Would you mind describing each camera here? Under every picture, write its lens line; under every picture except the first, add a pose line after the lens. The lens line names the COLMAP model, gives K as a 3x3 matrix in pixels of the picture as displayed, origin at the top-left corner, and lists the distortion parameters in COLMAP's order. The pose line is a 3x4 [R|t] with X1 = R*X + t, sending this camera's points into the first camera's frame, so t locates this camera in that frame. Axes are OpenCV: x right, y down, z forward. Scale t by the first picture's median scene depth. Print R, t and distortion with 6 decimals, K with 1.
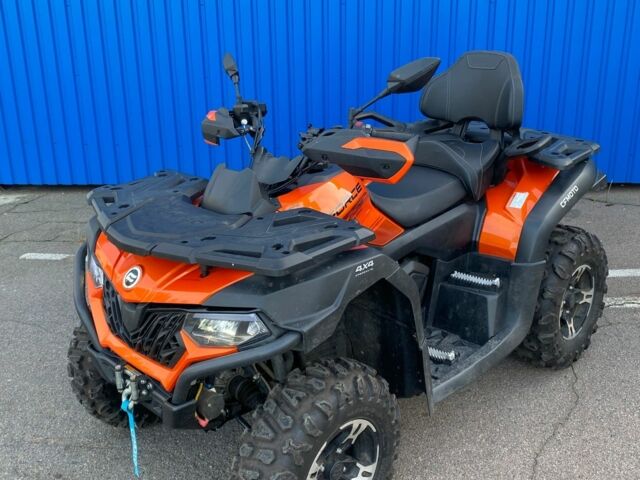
lens RADIAL K [[657.0, 0, 318.8], [0, 657.0, 210.4], [0, 0, 1]] dist [0.150919, -0.306790]
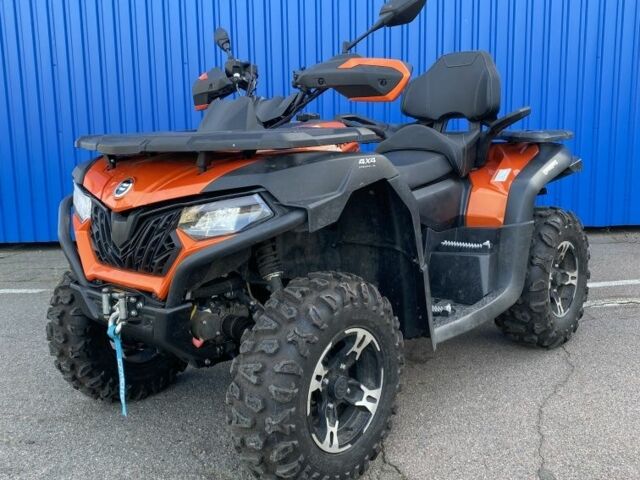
lens RADIAL K [[625.2, 0, 326.5], [0, 625.2, 239.6], [0, 0, 1]] dist [0.153857, -0.302693]
pose [[0.997924, -0.009517, 0.063696, -0.044963], [0.019185, 0.988048, -0.152947, 0.298352], [-0.061479, 0.153851, 0.986180, 0.086385]]
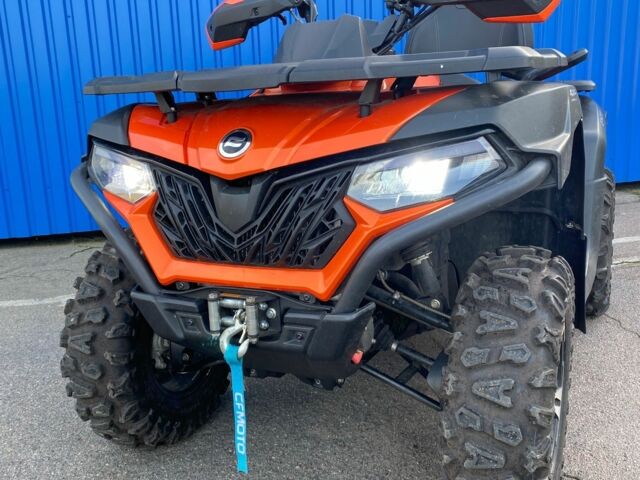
lens RADIAL K [[621.0, 0, 320.5], [0, 621.0, 267.9], [0, 0, 1]] dist [0.138639, -0.260444]
pose [[0.942754, -0.094273, 0.319887, -0.380432], [0.122181, 0.990156, -0.068279, 0.253884], [-0.310301, 0.103454, 0.944992, 0.384988]]
